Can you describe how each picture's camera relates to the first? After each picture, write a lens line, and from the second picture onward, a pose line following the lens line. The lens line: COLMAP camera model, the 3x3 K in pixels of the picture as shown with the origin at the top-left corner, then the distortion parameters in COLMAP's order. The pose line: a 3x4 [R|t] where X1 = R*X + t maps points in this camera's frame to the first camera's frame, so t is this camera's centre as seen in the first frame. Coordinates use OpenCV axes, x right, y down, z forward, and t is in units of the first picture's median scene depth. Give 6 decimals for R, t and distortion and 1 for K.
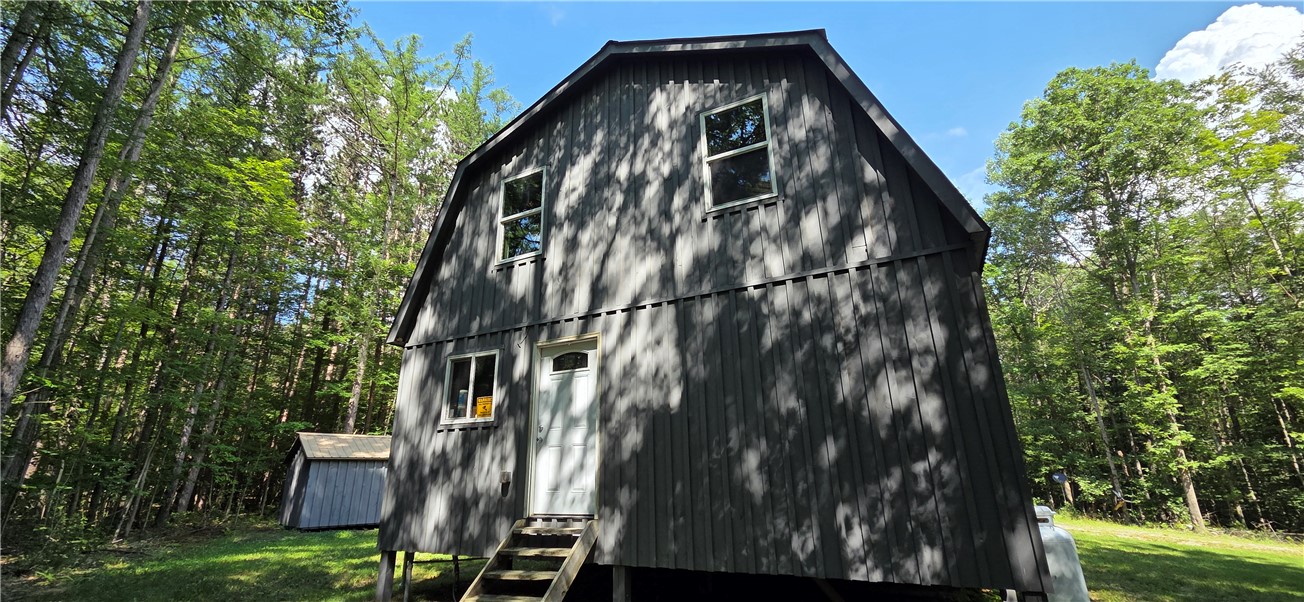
lens RADIAL K [[534.9, 0, 645.1], [0, 534.9, 304.8], [0, 0, 1]] dist [0.006857, -0.000120]
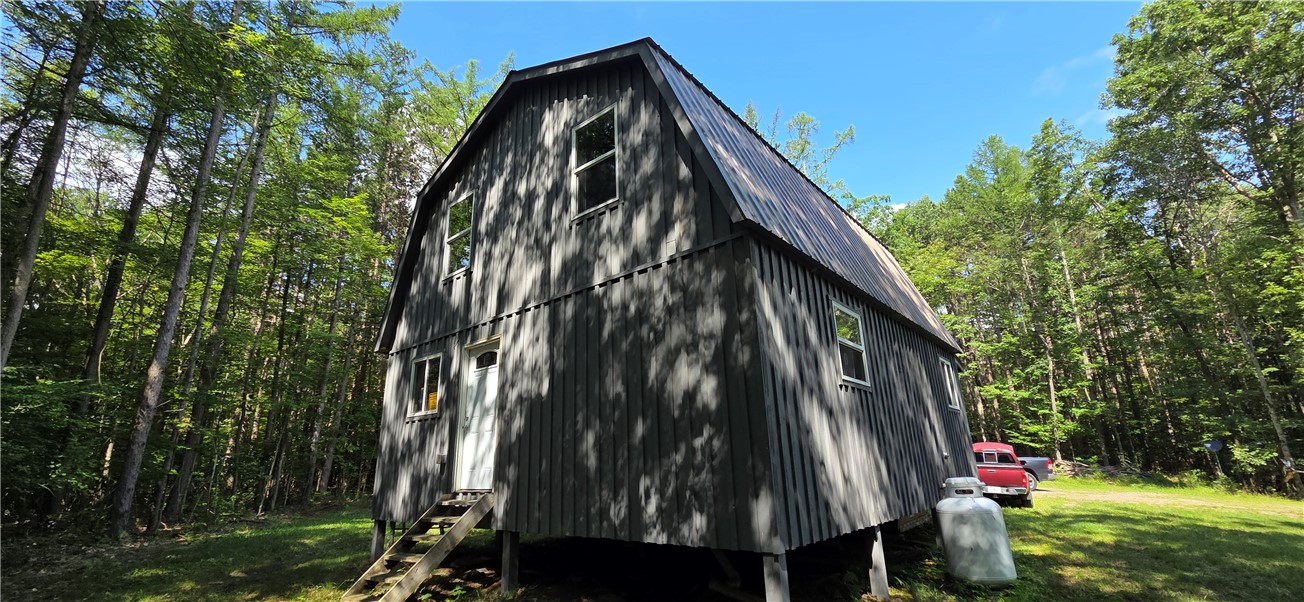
lens RADIAL K [[534.9, 0, 645.1], [0, 534.9, 304.8], [0, 0, 1]] dist [0.006857, -0.000120]
pose [[0.972431, -0.083944, -0.217558, 0.517023], [0.091378, 0.995519, 0.024320, -0.011016], [0.214542, -0.043529, 0.975744, -0.064360]]
